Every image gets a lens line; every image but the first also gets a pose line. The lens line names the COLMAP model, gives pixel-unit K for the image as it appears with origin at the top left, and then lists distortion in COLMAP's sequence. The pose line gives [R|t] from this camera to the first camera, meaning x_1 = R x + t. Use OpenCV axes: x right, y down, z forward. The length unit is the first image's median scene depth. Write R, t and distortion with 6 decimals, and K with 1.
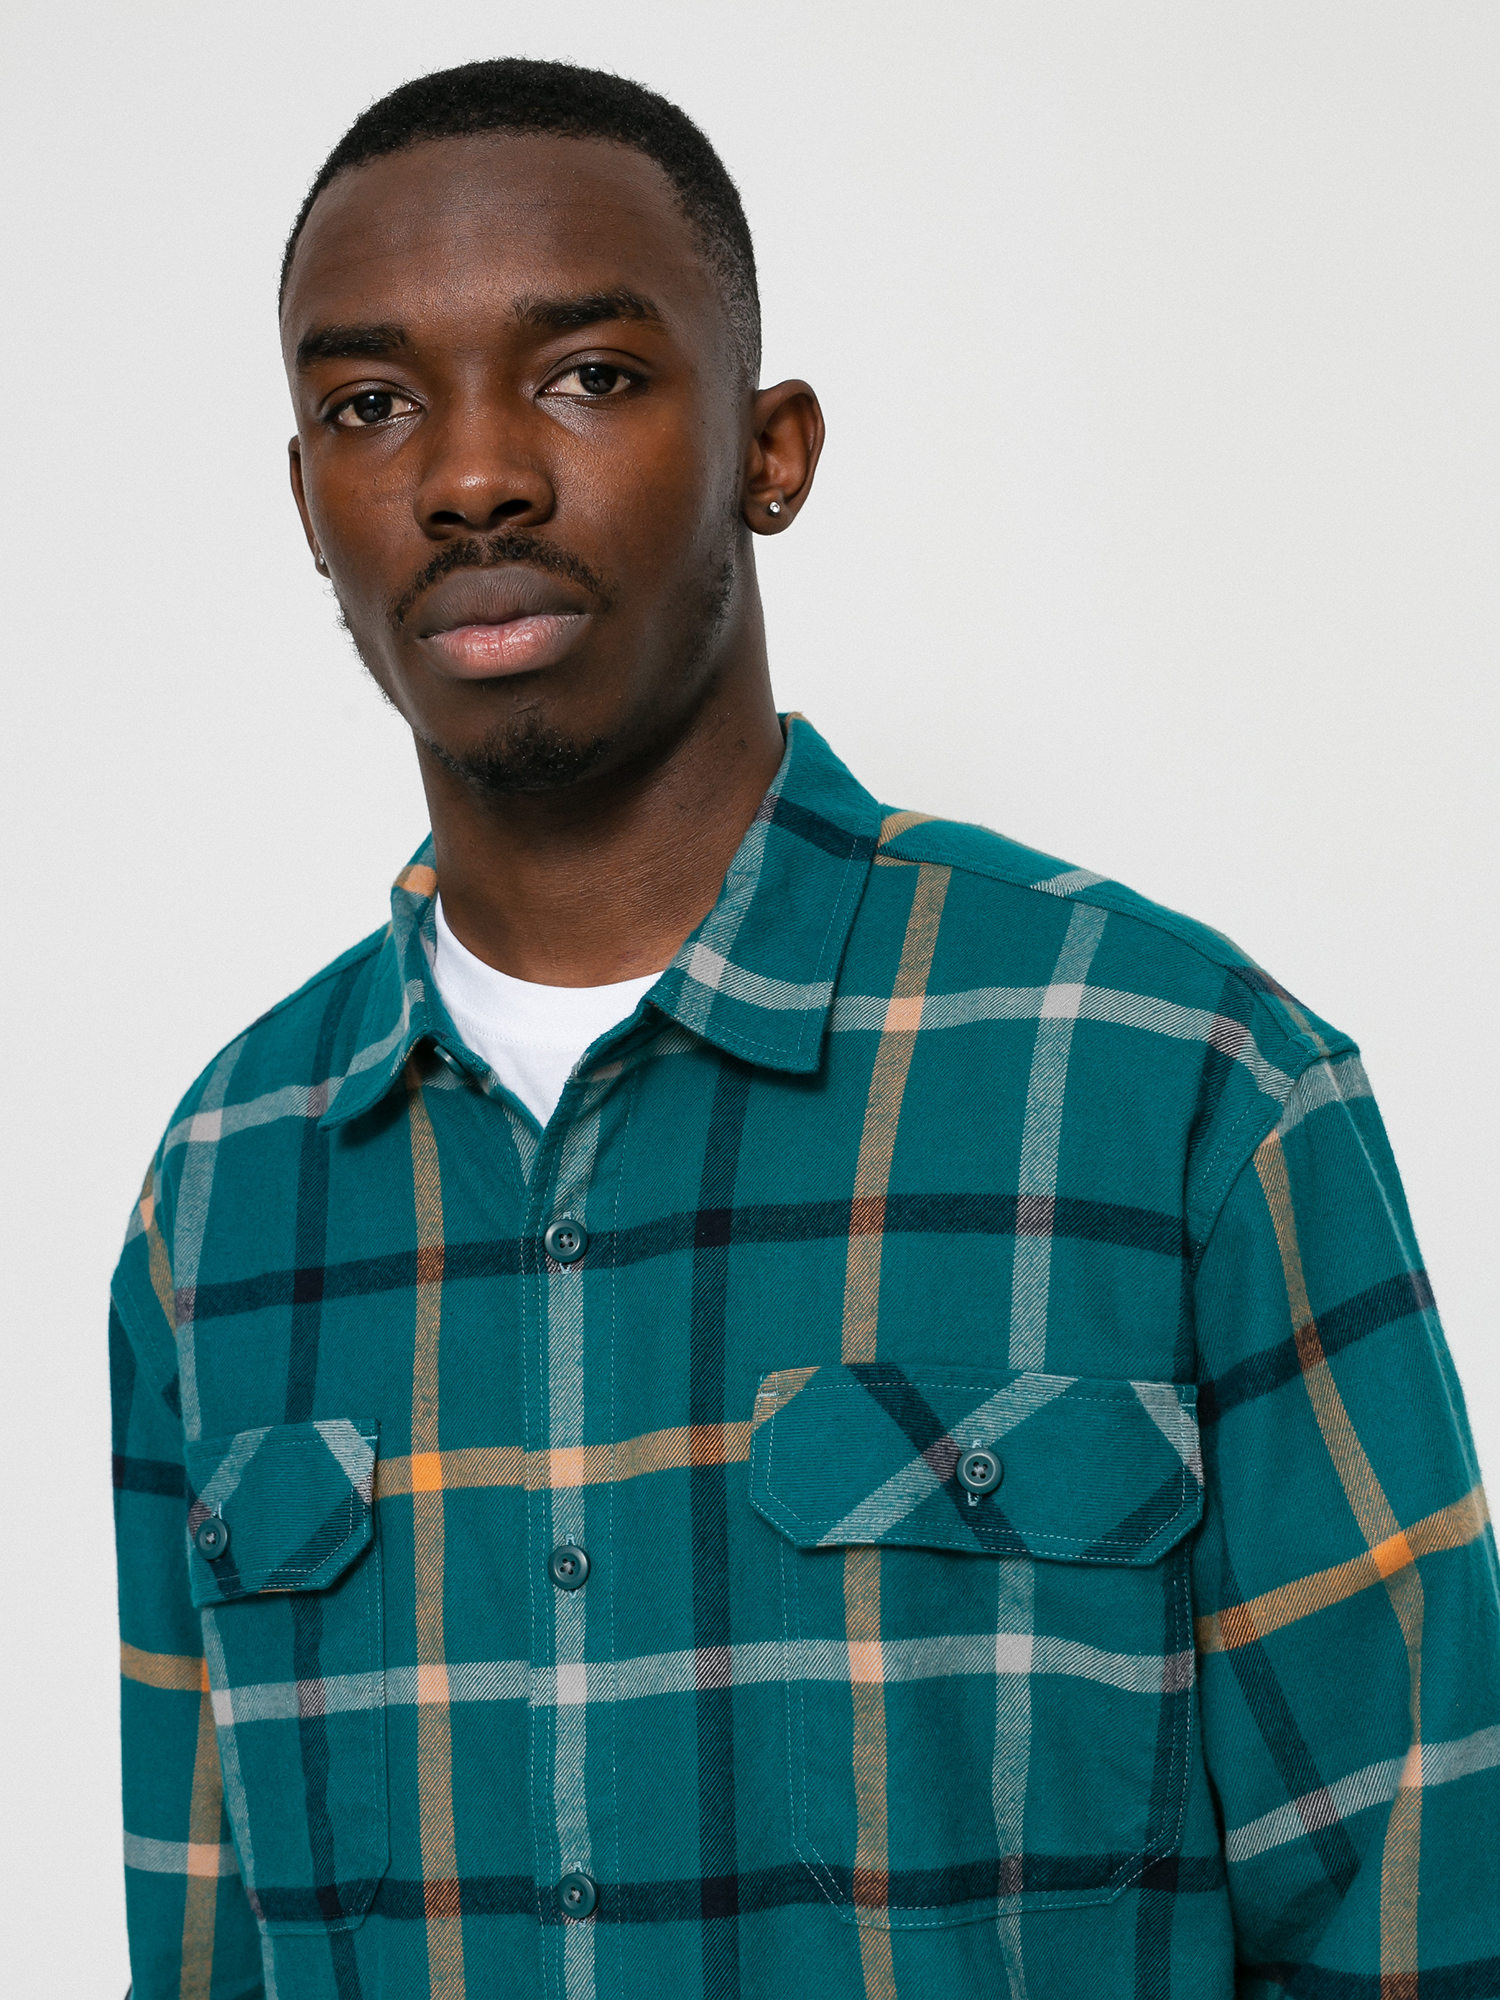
lens RADIAL K [[3365.8, 0, 750.0], [0, 3365.8, 1000.0], [0, 0, 1]] dist [0.007540, -0.214921]
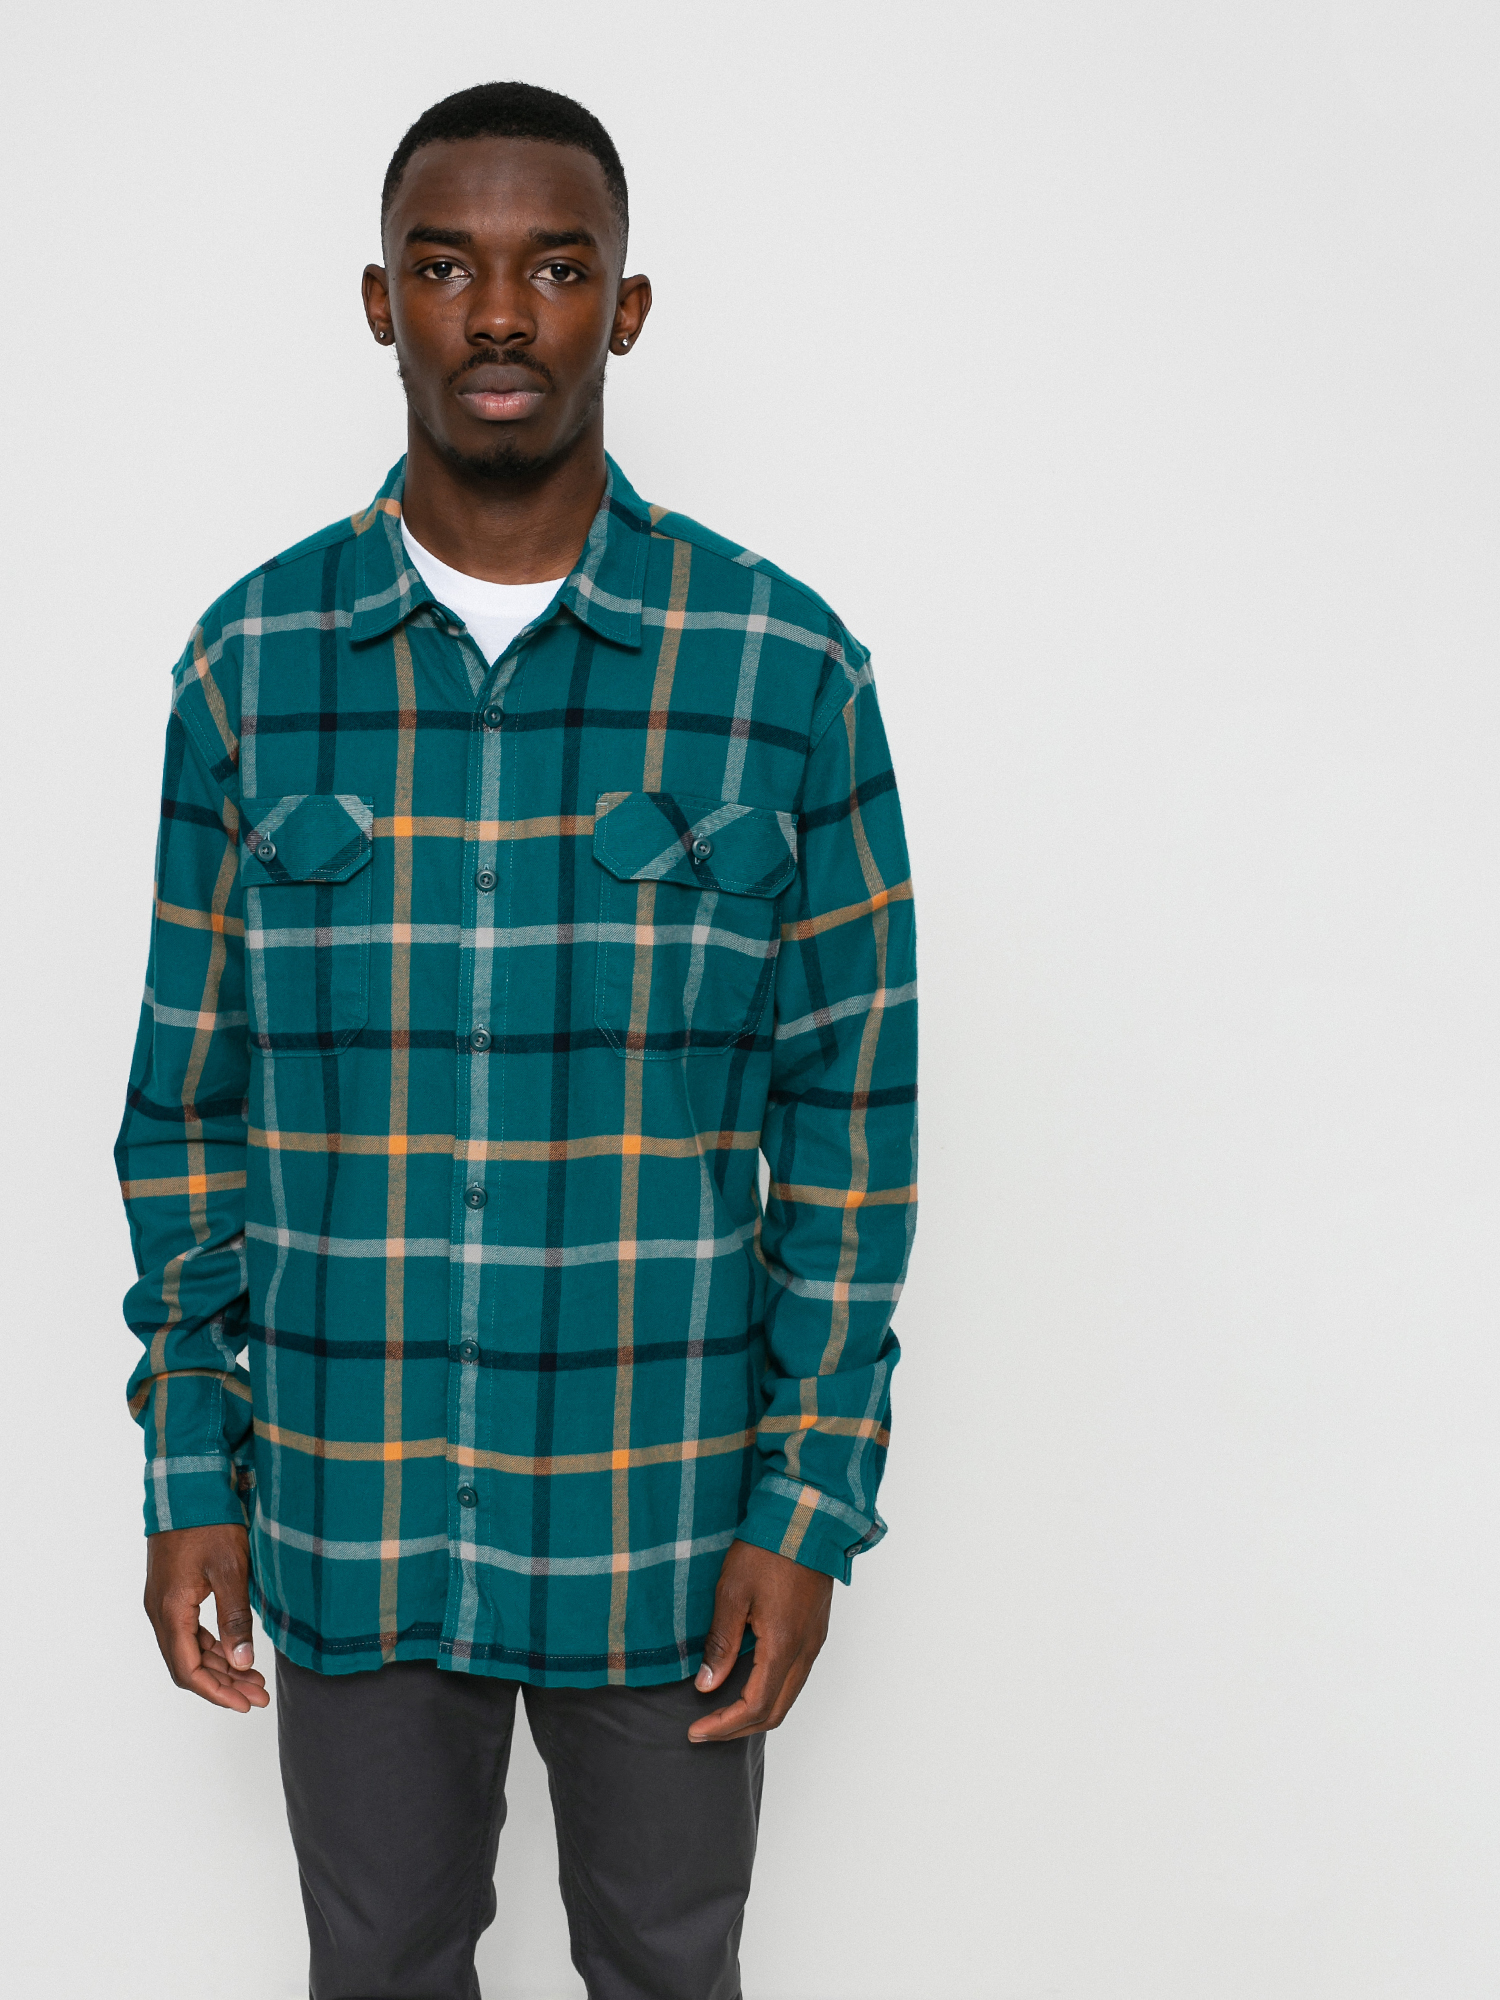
lens RADIAL K [[3365.8, 0, 750.0], [0, 3365.8, 1000.0], [0, 0, 1]] dist [0.007540, -0.214921]
pose [[0.923457, 0.053325, 0.379978, -0.665089], [-0.126545, 0.977215, 0.170403, -0.122111], [-0.362234, -0.205444, 0.909164, -0.887659]]
